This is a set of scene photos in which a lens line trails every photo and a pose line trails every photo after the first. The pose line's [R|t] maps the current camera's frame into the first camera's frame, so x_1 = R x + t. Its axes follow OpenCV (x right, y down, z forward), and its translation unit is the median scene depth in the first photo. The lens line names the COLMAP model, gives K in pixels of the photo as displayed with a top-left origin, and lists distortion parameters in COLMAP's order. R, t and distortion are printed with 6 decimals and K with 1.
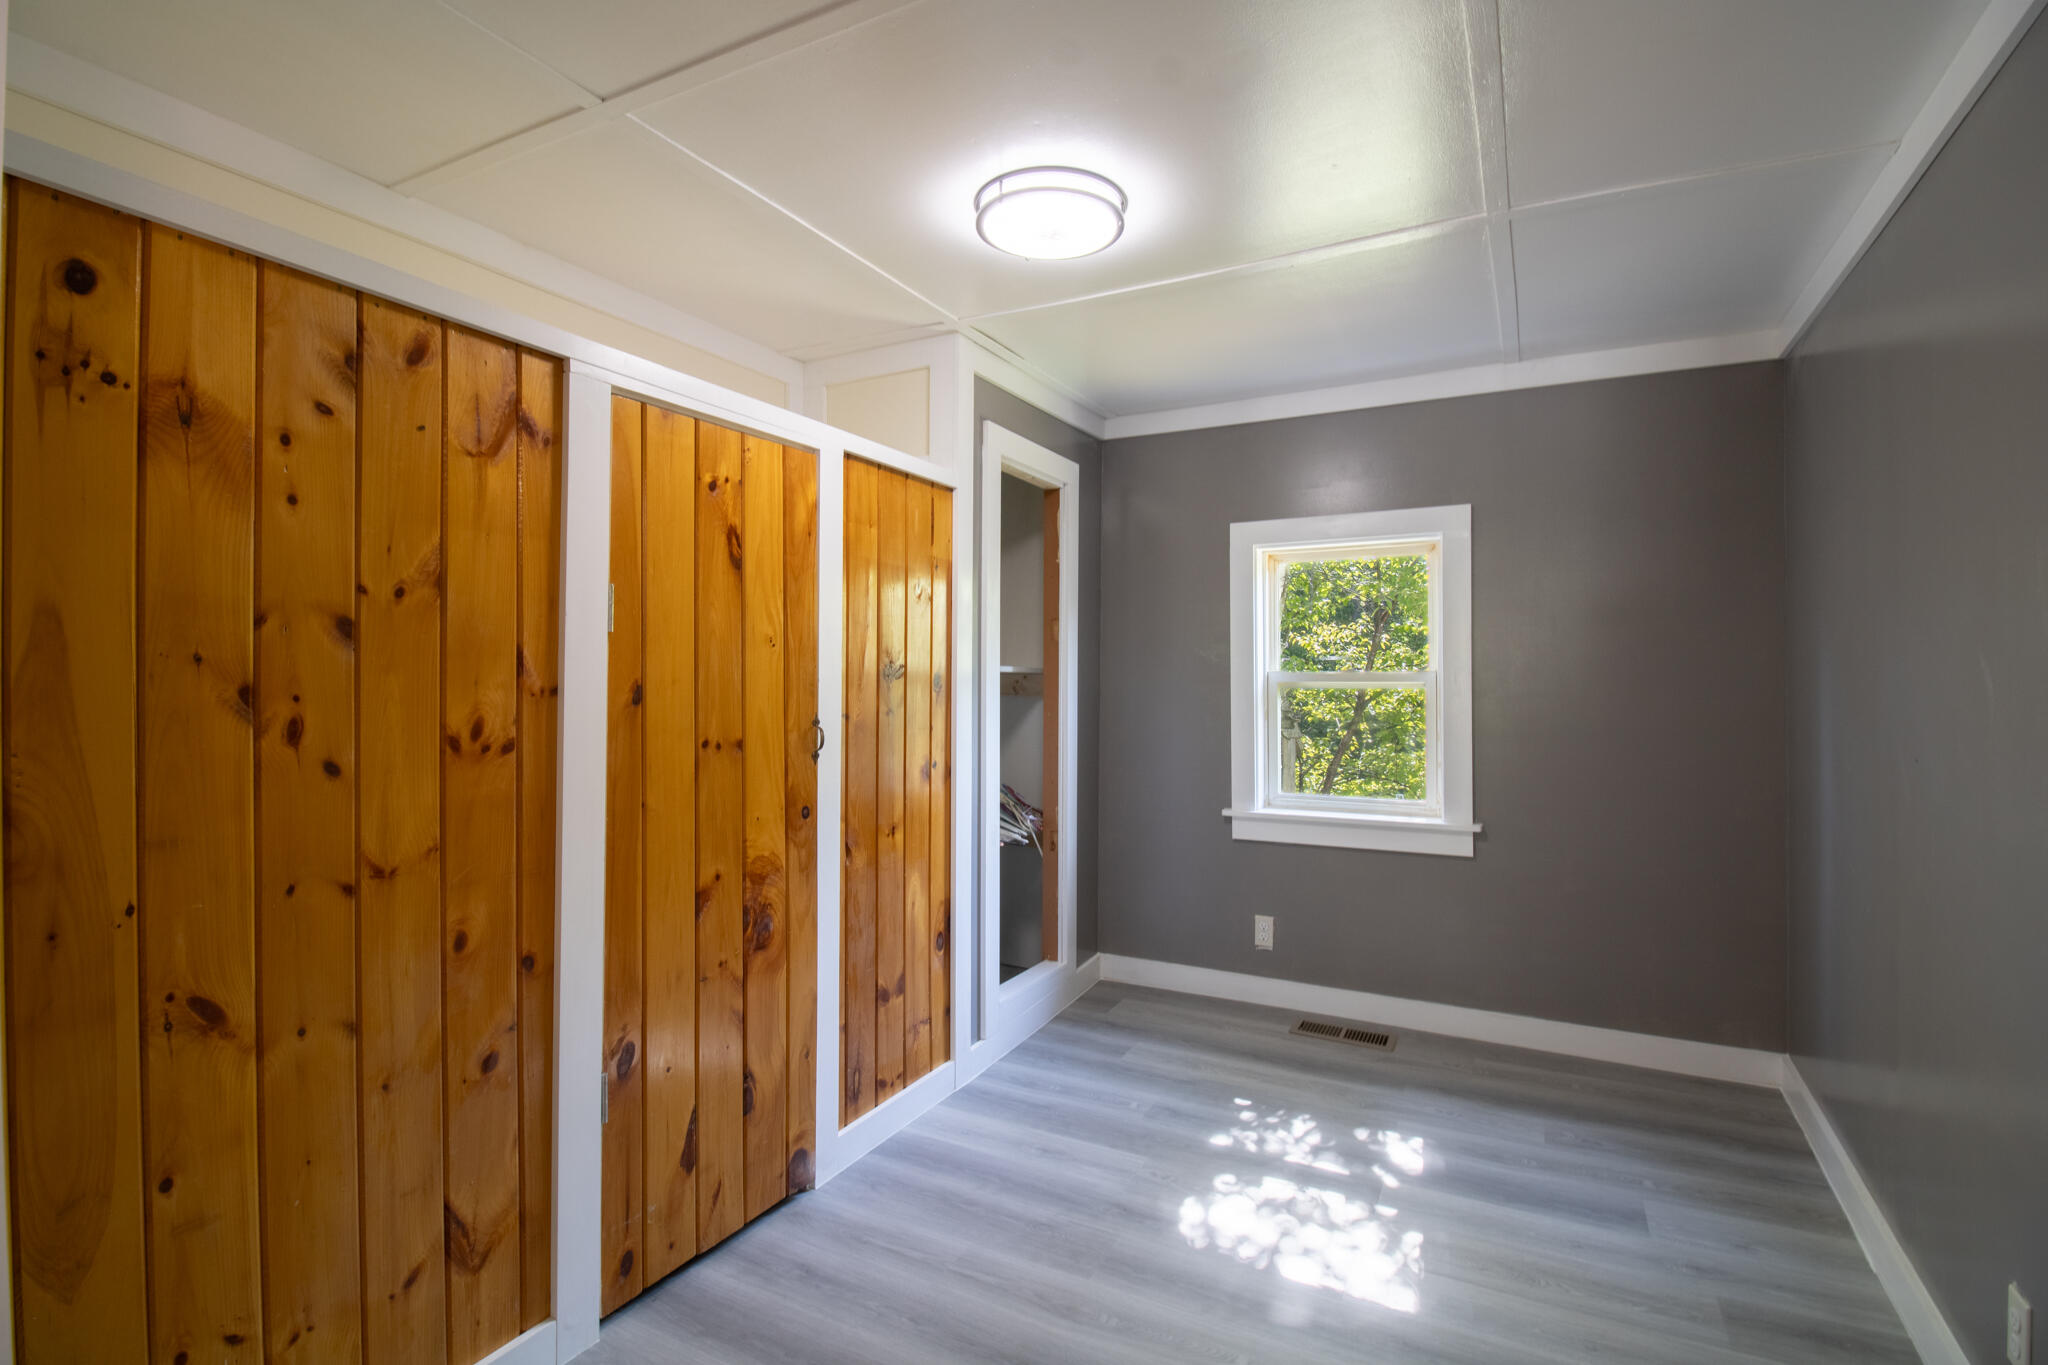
lens RADIAL K [[959.2, 0, 1027.4], [0, 959.2, 672.7], [0, 0, 1]] dist [0.005597, -0.018991]
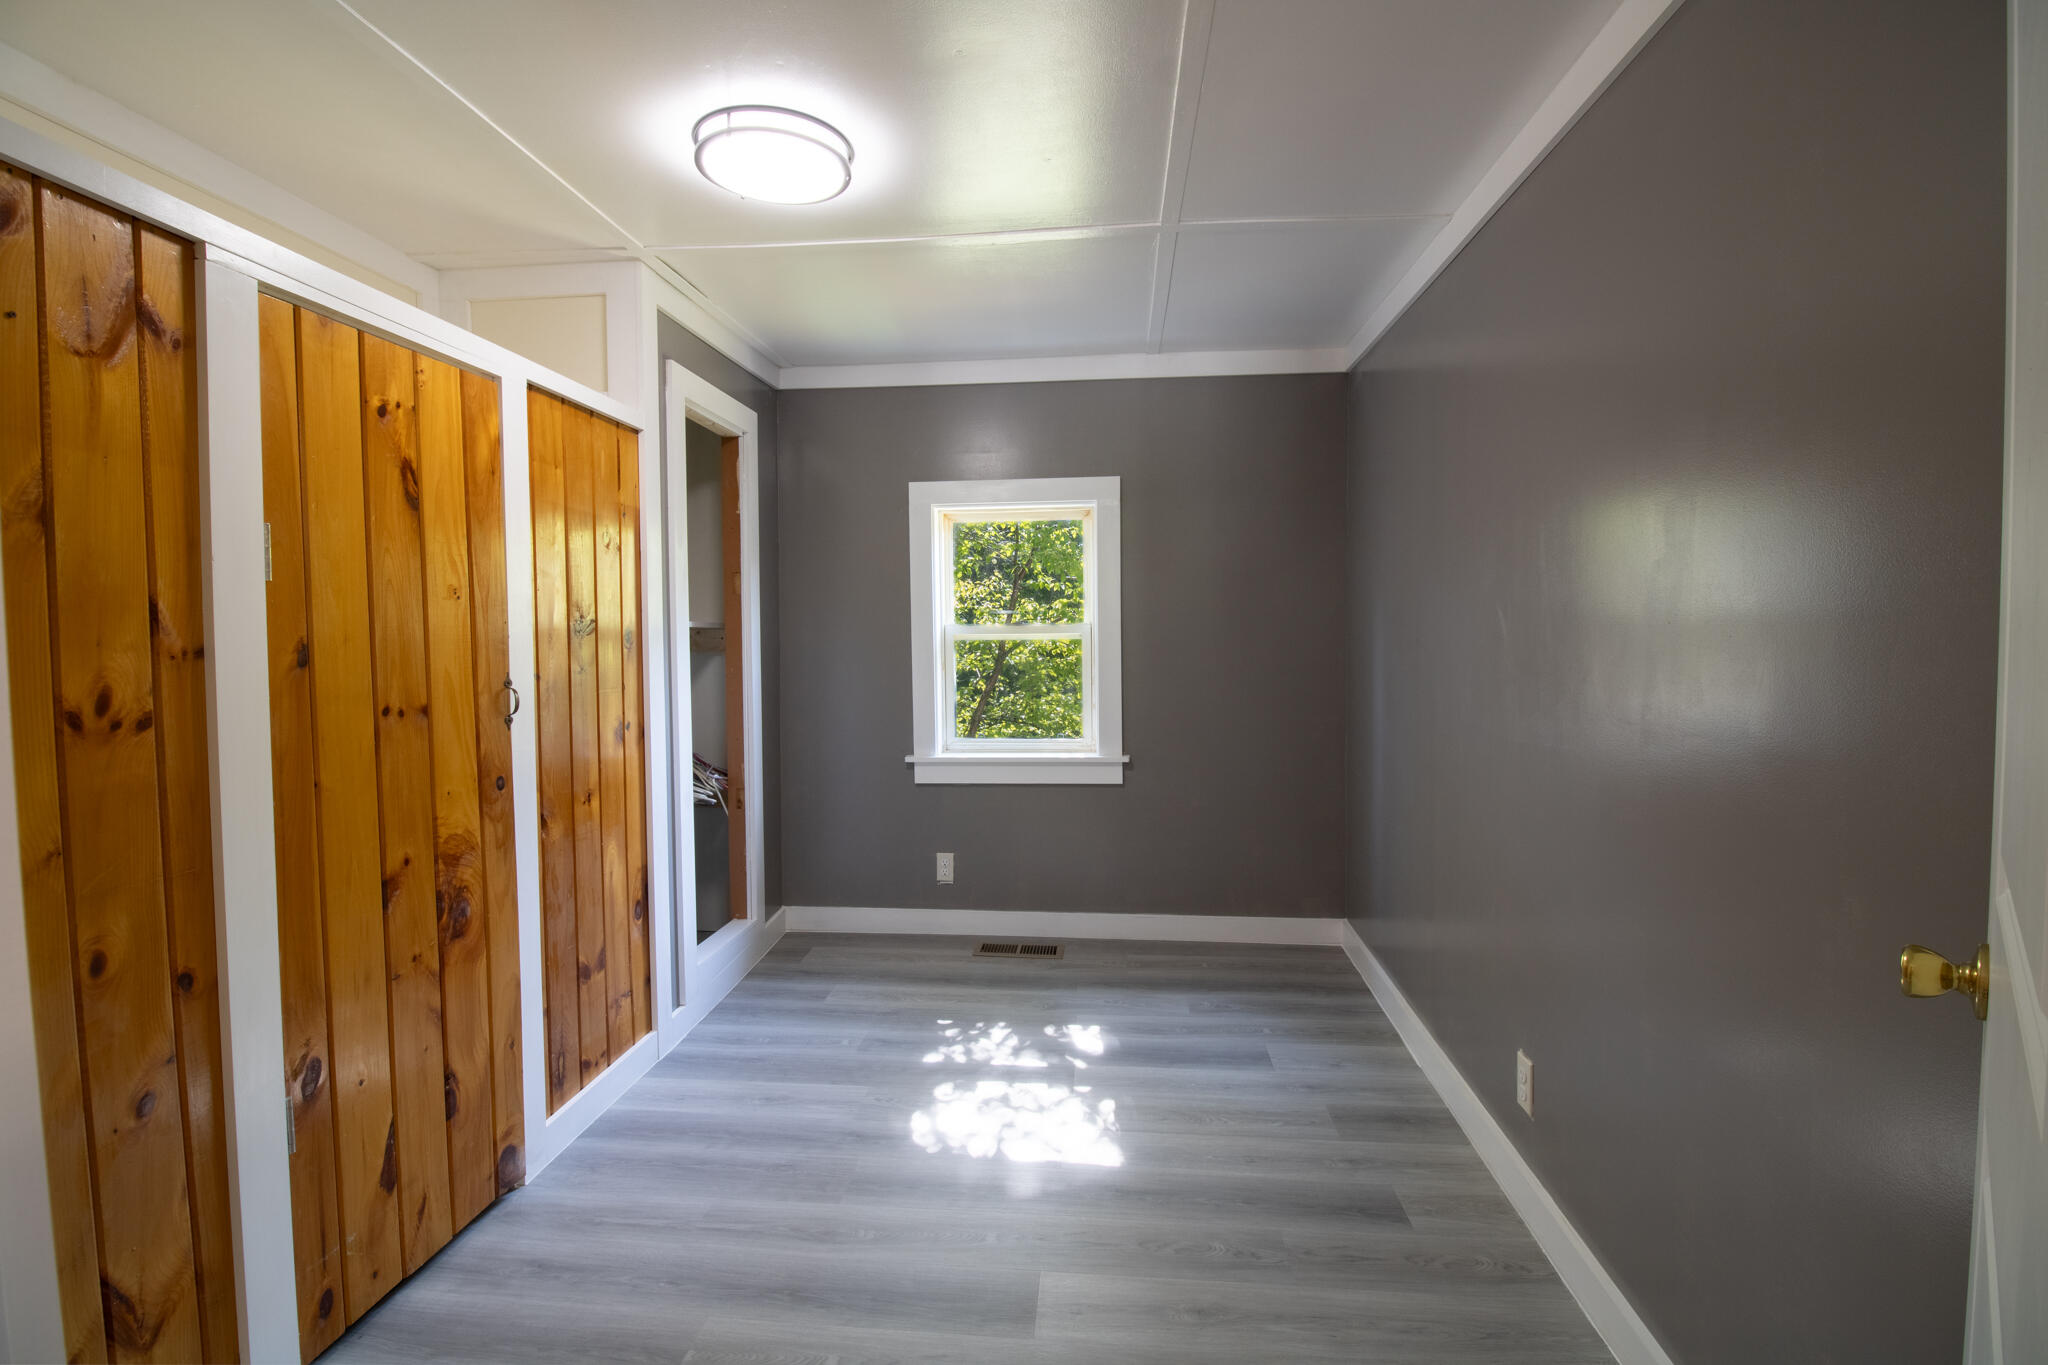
lens RADIAL K [[955.3, 0, 1026.2], [0, 955.3, 676.6], [0, 0, 1]] dist [0.002640, -0.014074]
pose [[0.922311, -0.027403, 0.385475, -0.118744], [0.007697, 0.998588, 0.052571, 0.001750], [-0.386372, -0.045520, 0.921219, -0.016383]]
